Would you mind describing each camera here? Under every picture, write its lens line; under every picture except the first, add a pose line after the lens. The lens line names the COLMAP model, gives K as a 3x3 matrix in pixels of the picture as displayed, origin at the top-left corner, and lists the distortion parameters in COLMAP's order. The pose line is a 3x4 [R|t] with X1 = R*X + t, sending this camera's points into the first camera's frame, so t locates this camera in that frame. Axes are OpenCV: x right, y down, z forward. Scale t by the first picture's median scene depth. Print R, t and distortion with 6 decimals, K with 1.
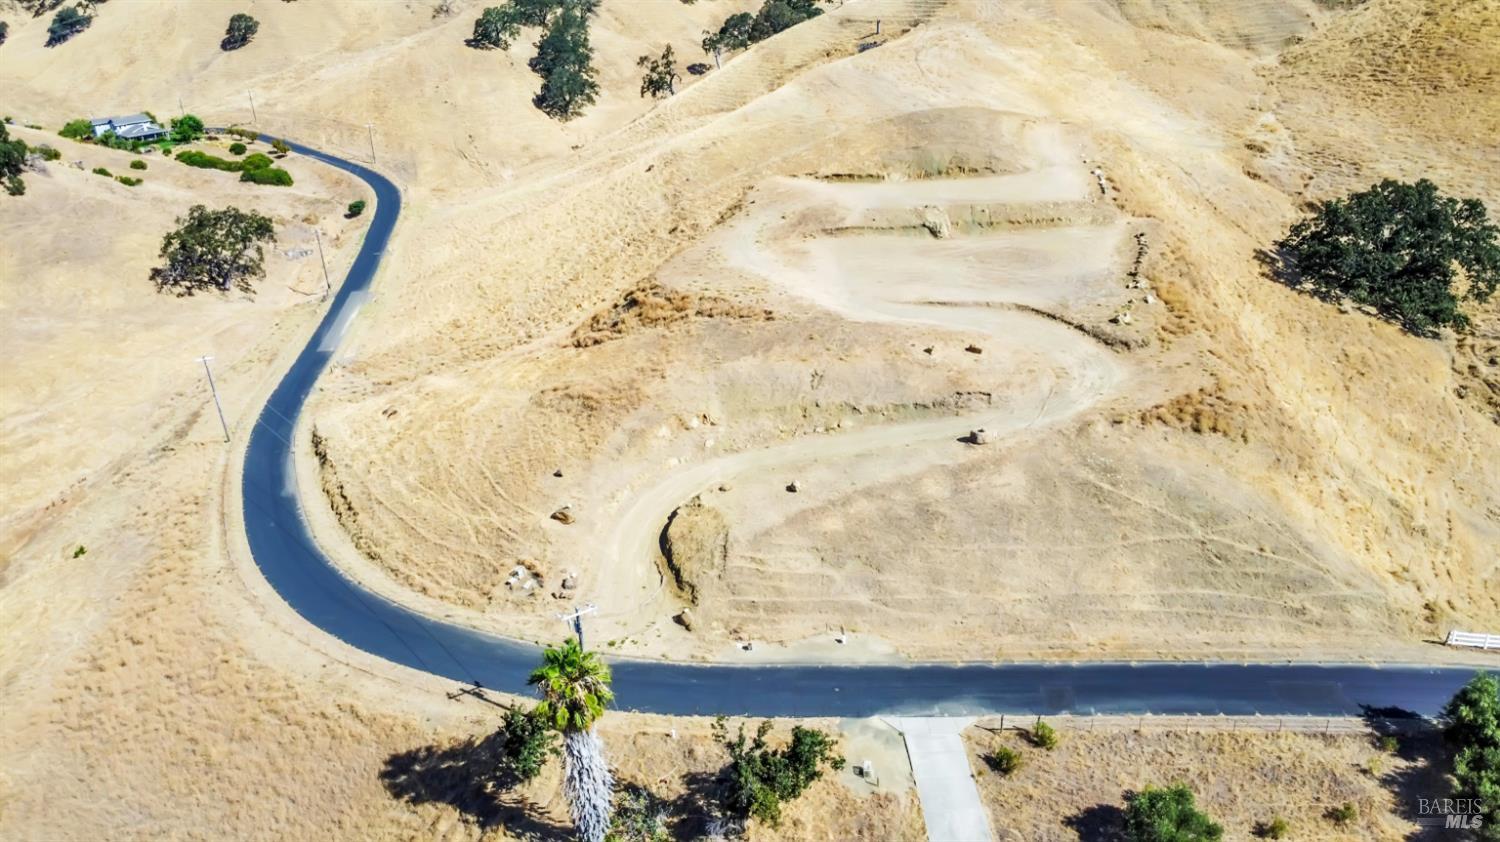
lens RADIAL K [[1091.2, 0, 750.0], [0, 1091.2, 421.0], [0, 0, 1]] dist [-0.029329, -0.001539]
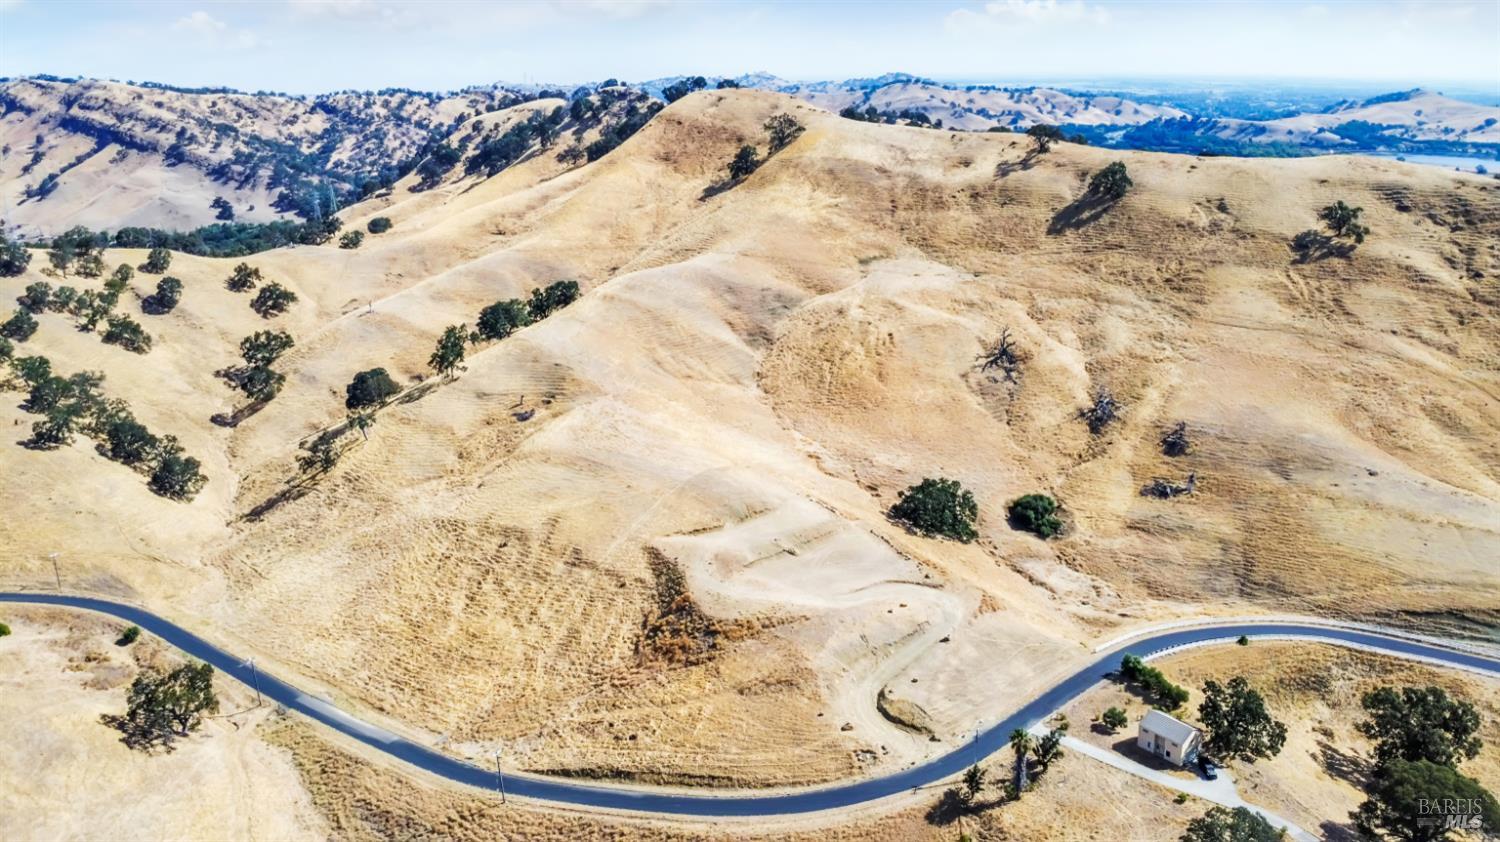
lens RADIAL K [[1091.2, 0, 750.0], [0, 1091.2, 421.0], [0, 0, 1]] dist [-0.029329, -0.001539]
pose [[0.700187, -0.186566, 0.689153, -1.195389], [0.280146, 0.959636, -0.024841, -0.368798], [-0.656702, 0.210457, 0.724190, -0.452211]]
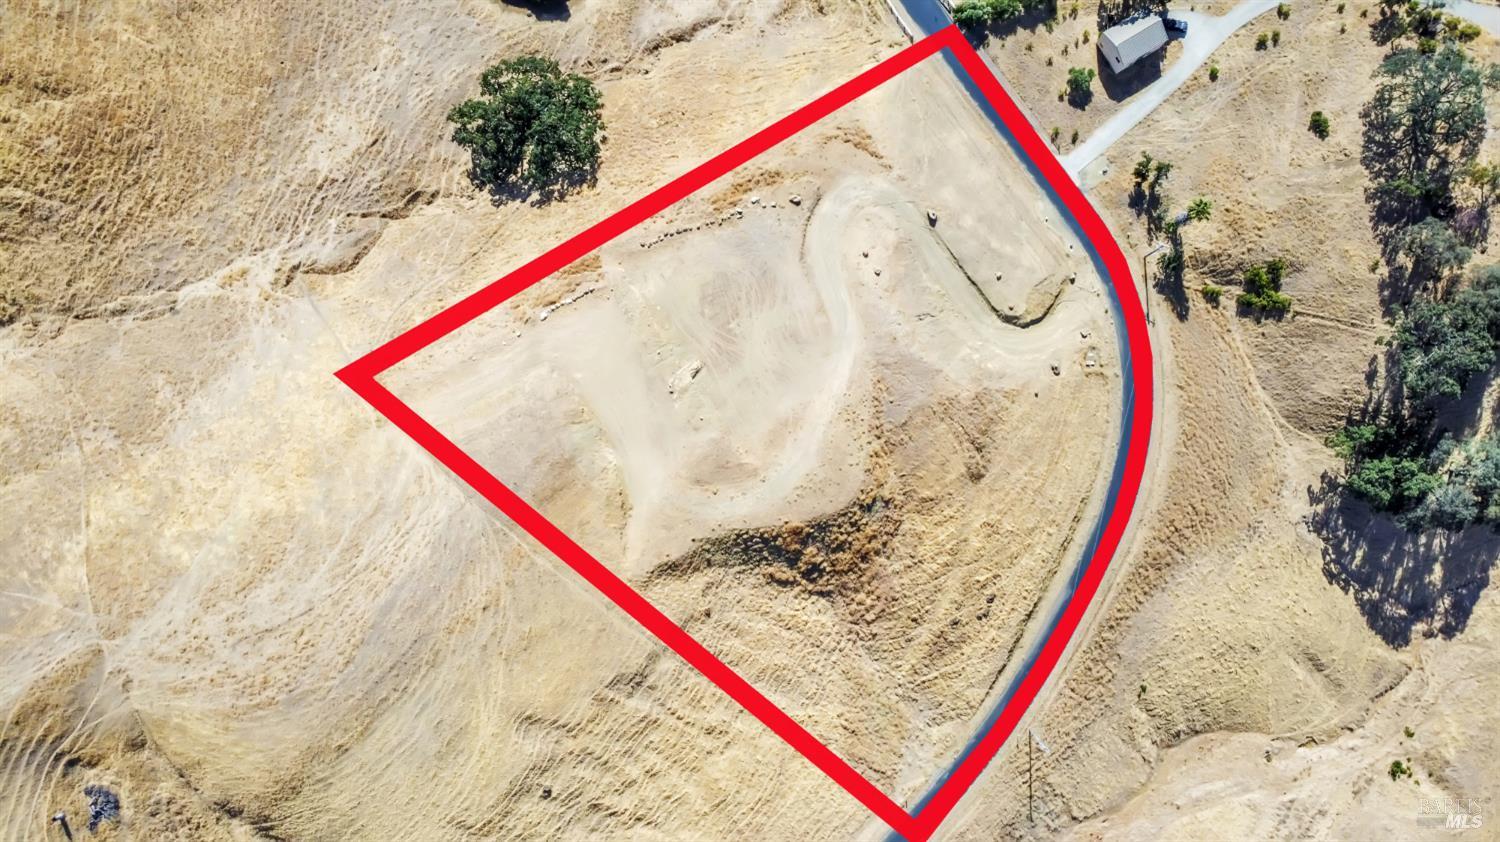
lens RADIAL K [[1091.2, 0, 750.0], [0, 1091.2, 421.0], [0, 0, 1]] dist [-0.029329, -0.001539]
pose [[-0.623671, -0.775883, 0.095081, -0.053310], [0.375587, -0.190762, 0.906942, -1.393235], [-0.685543, 0.601345, 0.410384, 0.401414]]
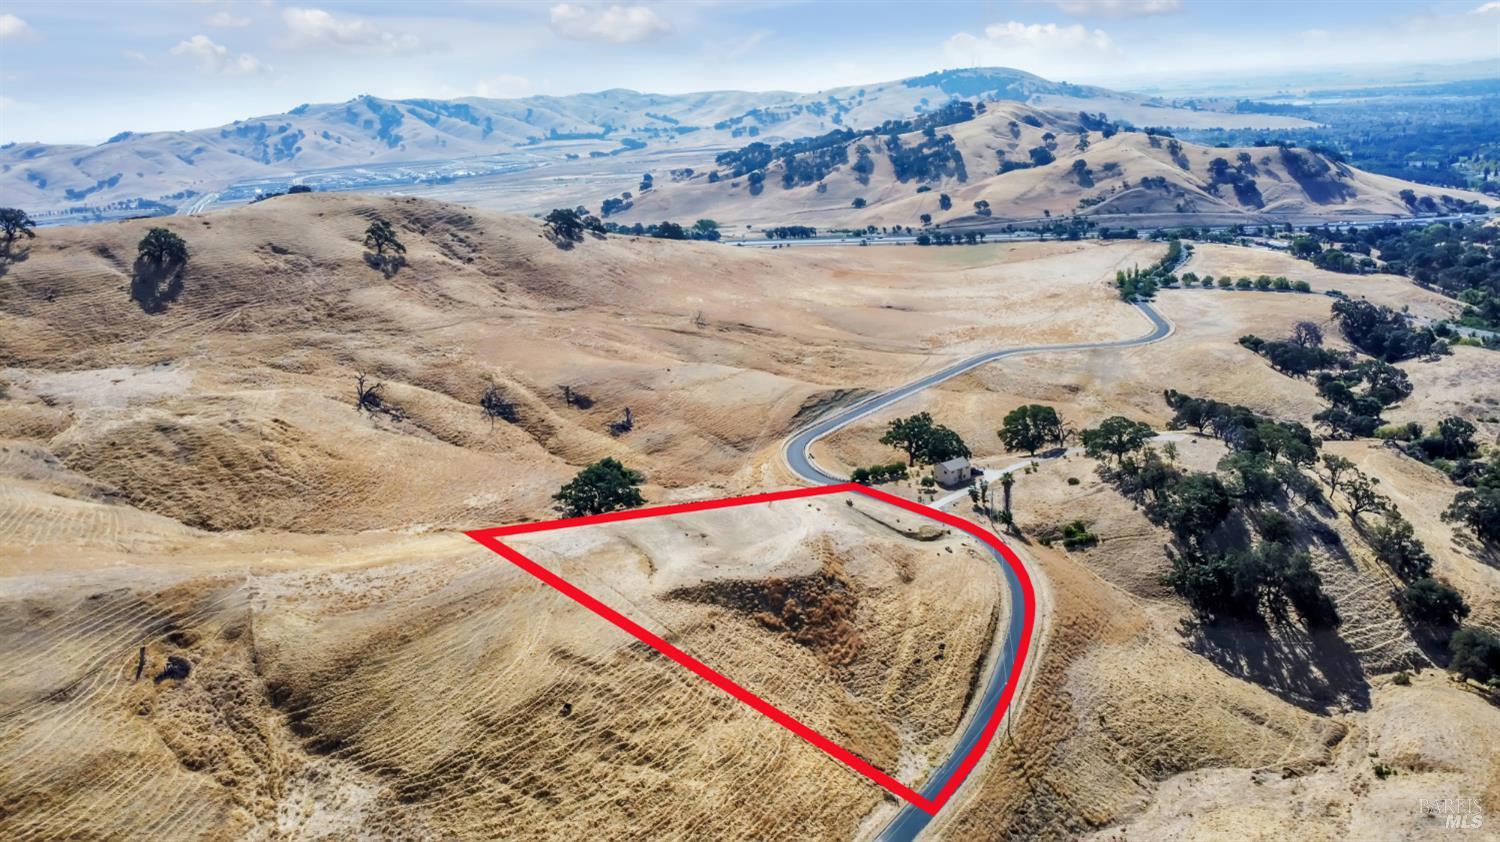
lens RADIAL K [[1091.2, 0, 750.0], [0, 1091.2, 421.0], [0, 0, 1]] dist [-0.029329, -0.001539]
pose [[-0.655593, -0.127791, 0.744223, -1.365493], [0.378821, 0.796919, 0.470547, -1.260803], [-0.653217, 0.590415, -0.474045, 1.741874]]
